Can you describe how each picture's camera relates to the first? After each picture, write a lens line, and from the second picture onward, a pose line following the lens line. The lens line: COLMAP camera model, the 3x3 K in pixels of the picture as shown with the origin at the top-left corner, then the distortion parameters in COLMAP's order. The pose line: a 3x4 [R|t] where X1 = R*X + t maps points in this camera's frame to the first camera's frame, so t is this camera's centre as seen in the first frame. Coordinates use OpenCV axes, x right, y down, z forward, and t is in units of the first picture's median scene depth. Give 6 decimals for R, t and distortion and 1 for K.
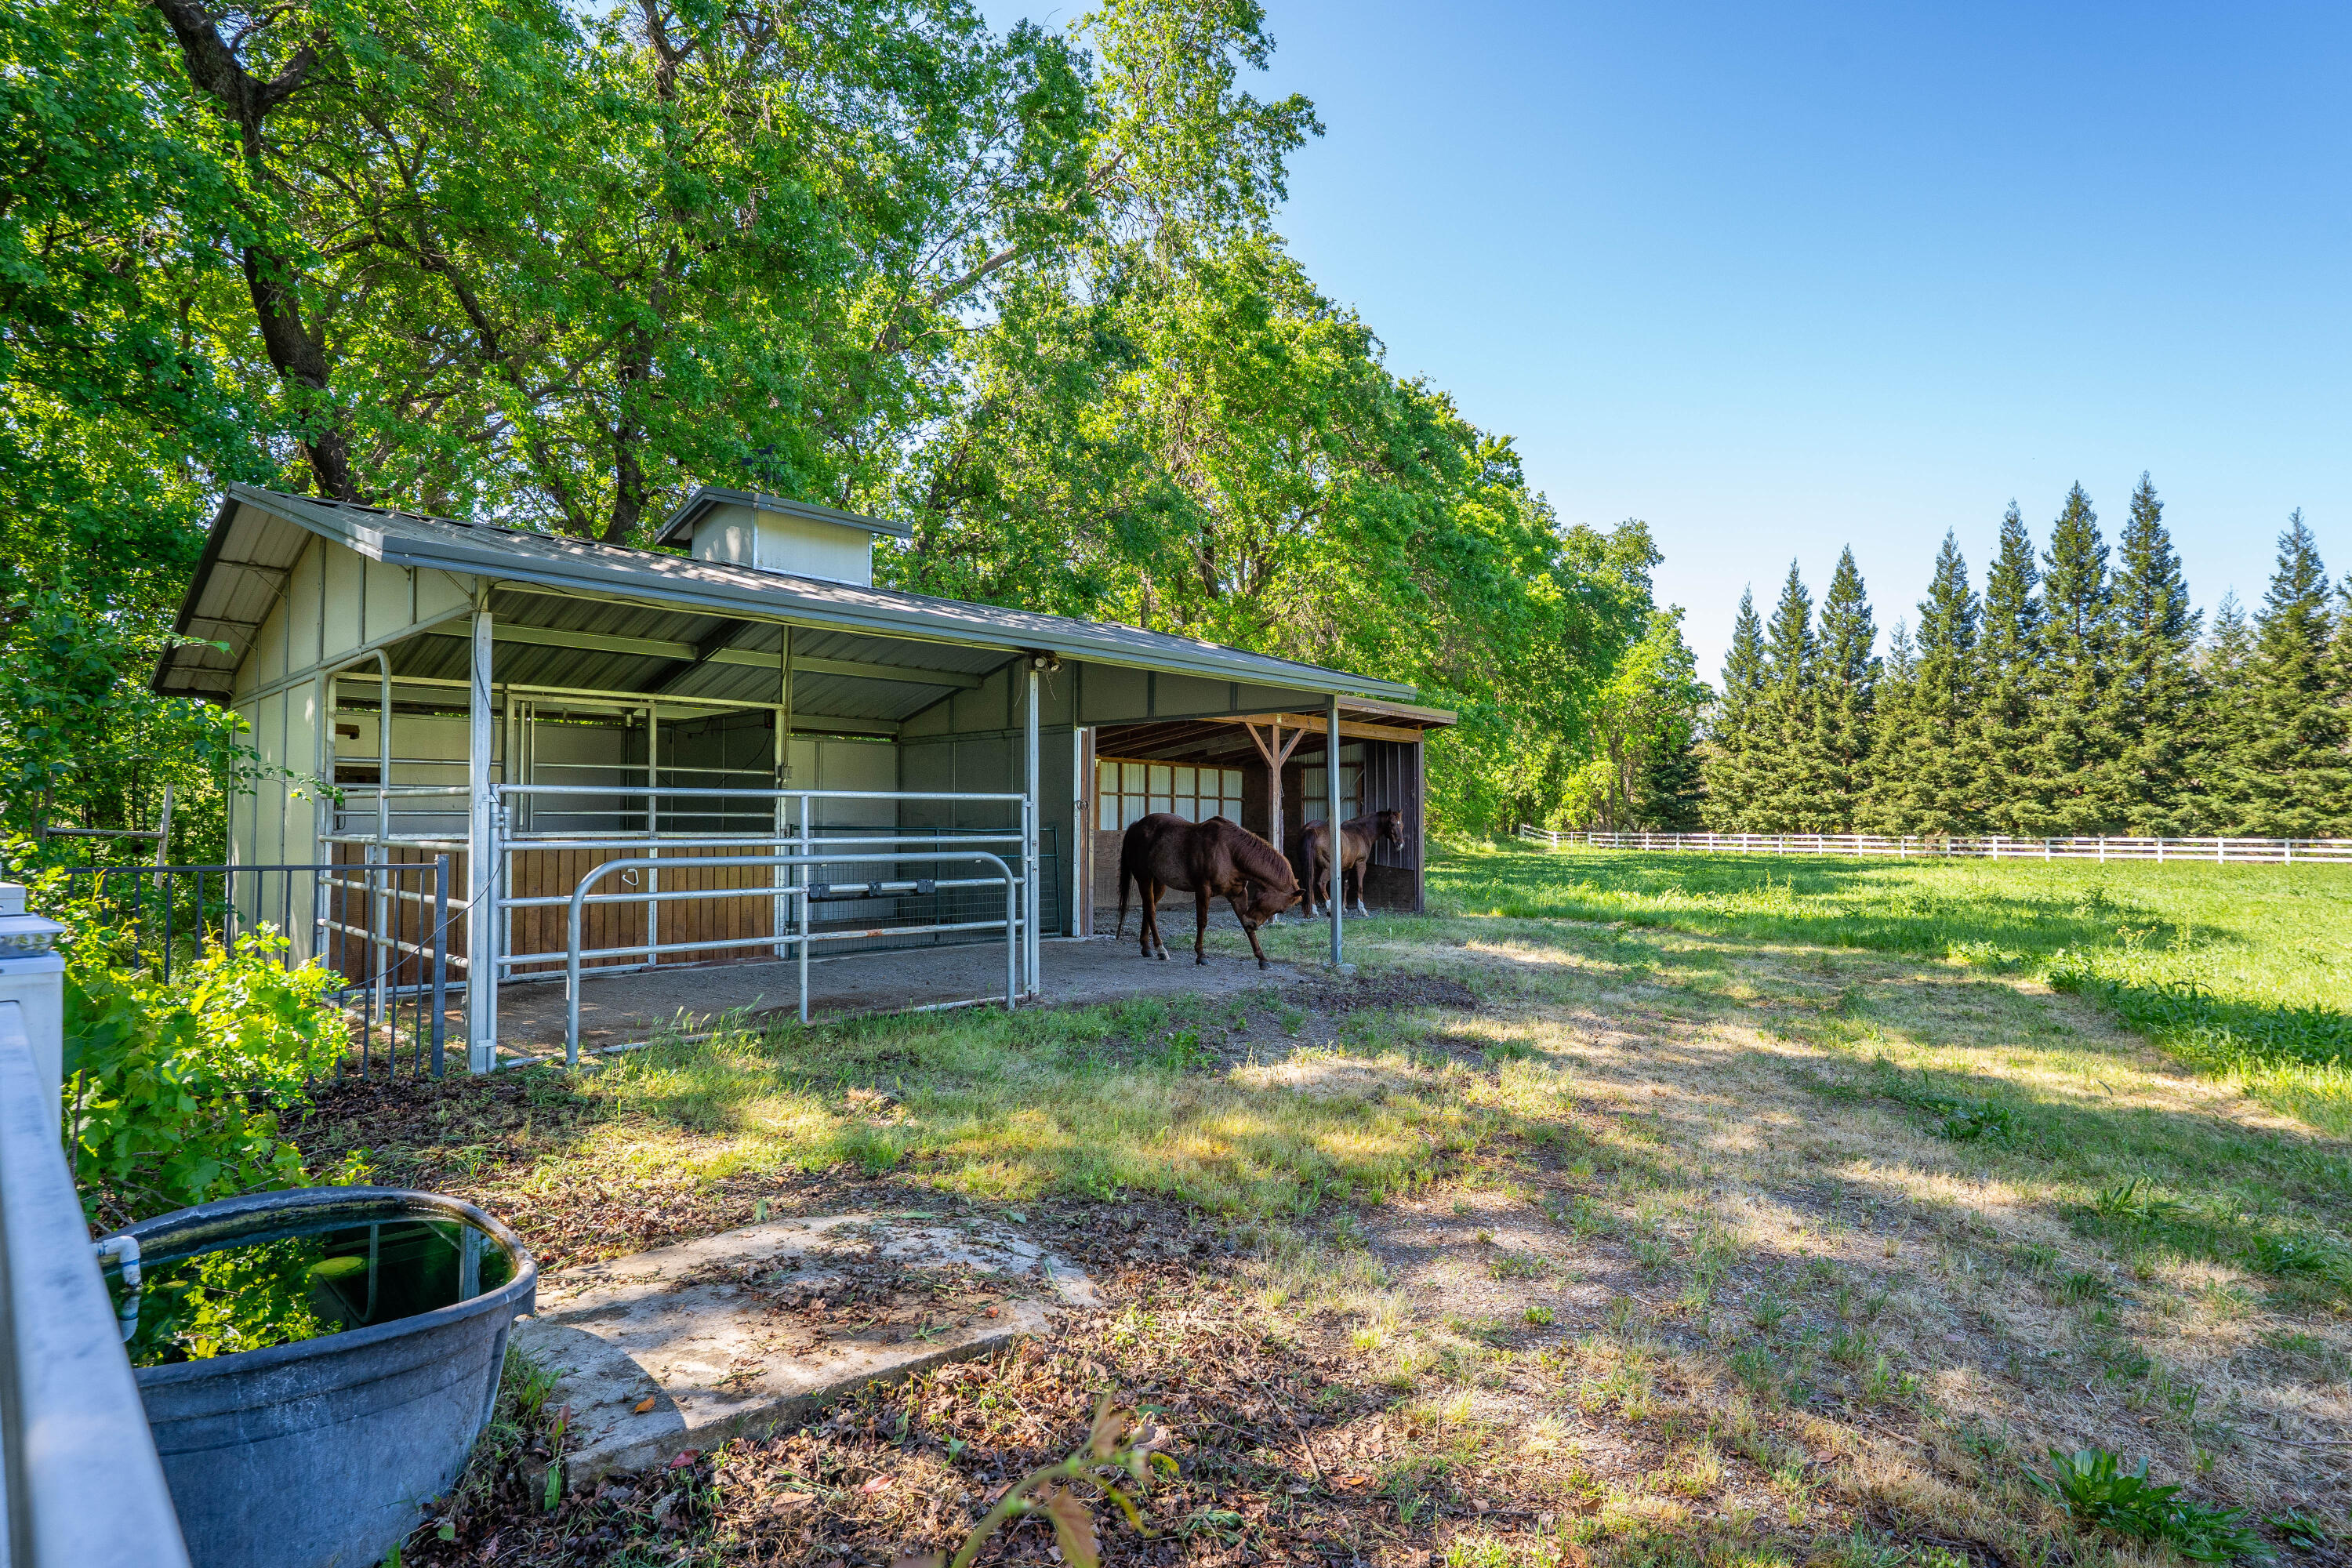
lens RADIAL K [[1227.1, 0, 1186.3], [0, 1227.1, 748.7], [0, 0, 1]] dist [-0.000102, -0.000254]
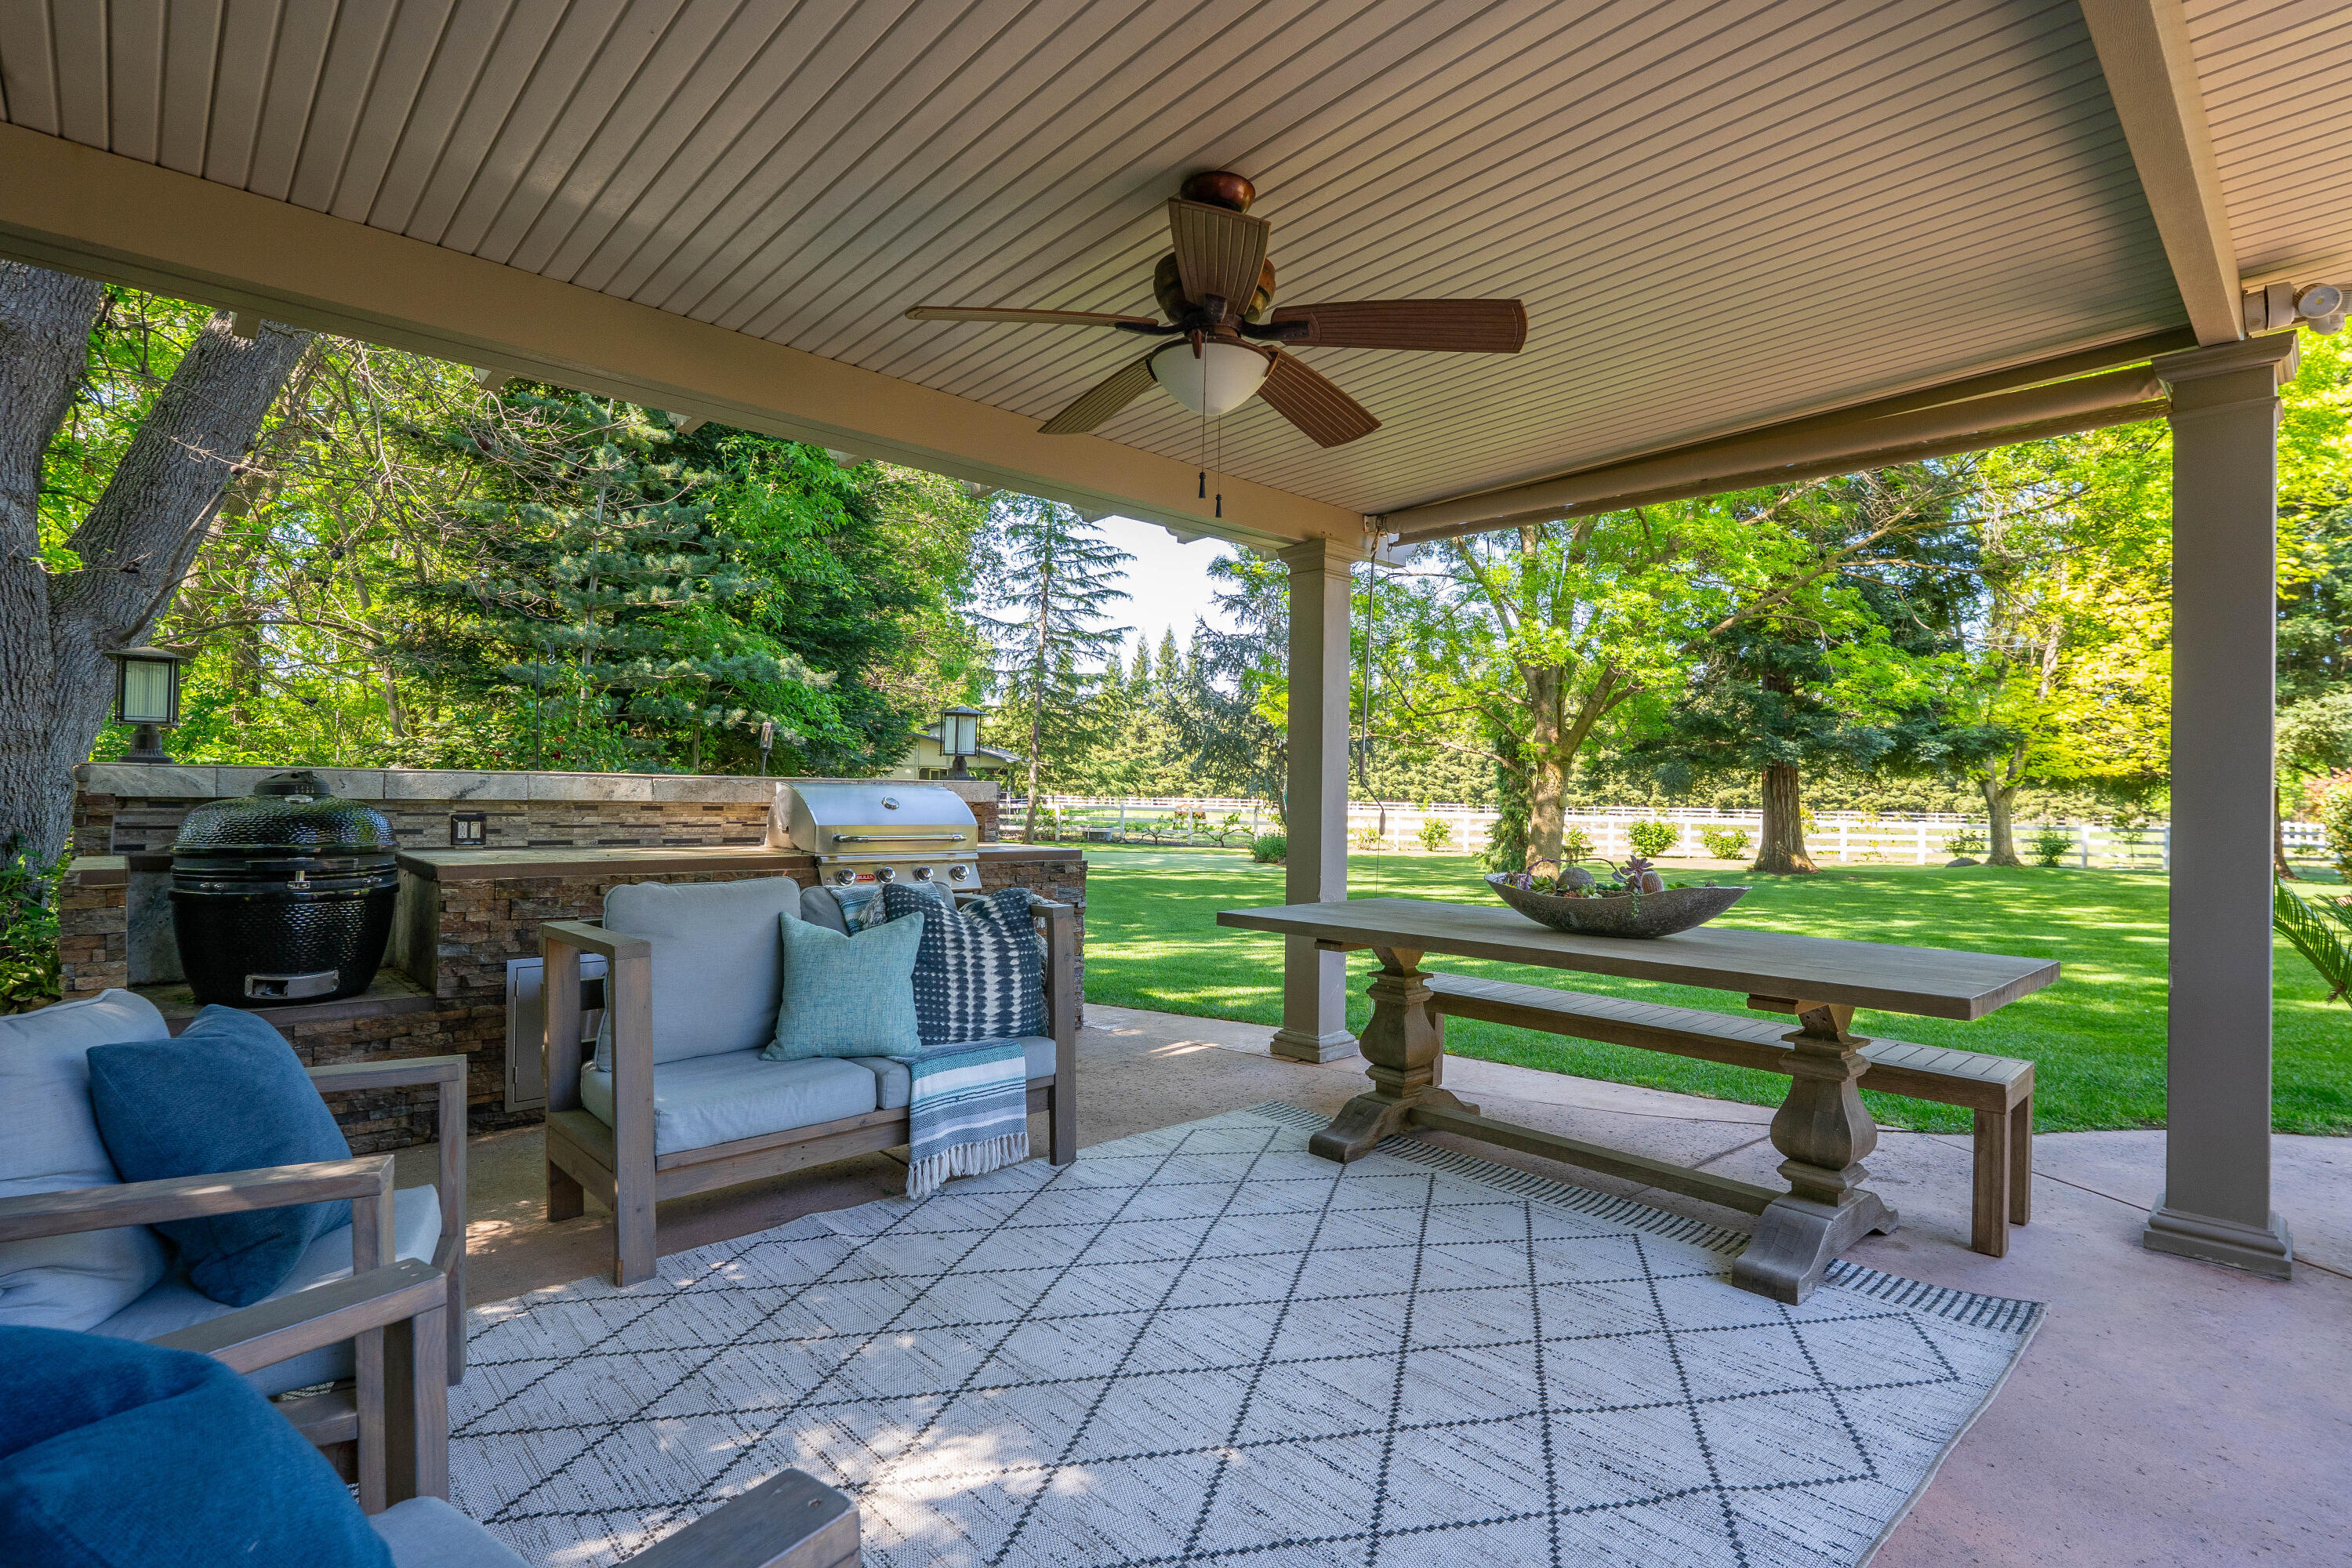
lens RADIAL K [[1116.2, 0, 1174.1], [0, 1116.2, 782.5], [0, 0, 1]] dist [-0.005162, -0.001022]
pose [[0.808919, 0.000356, 0.587920, -0.354839], [-0.031585, 0.998582, 0.042853, -0.033735], [-0.587071, -0.053234, 0.807783, -0.511578]]
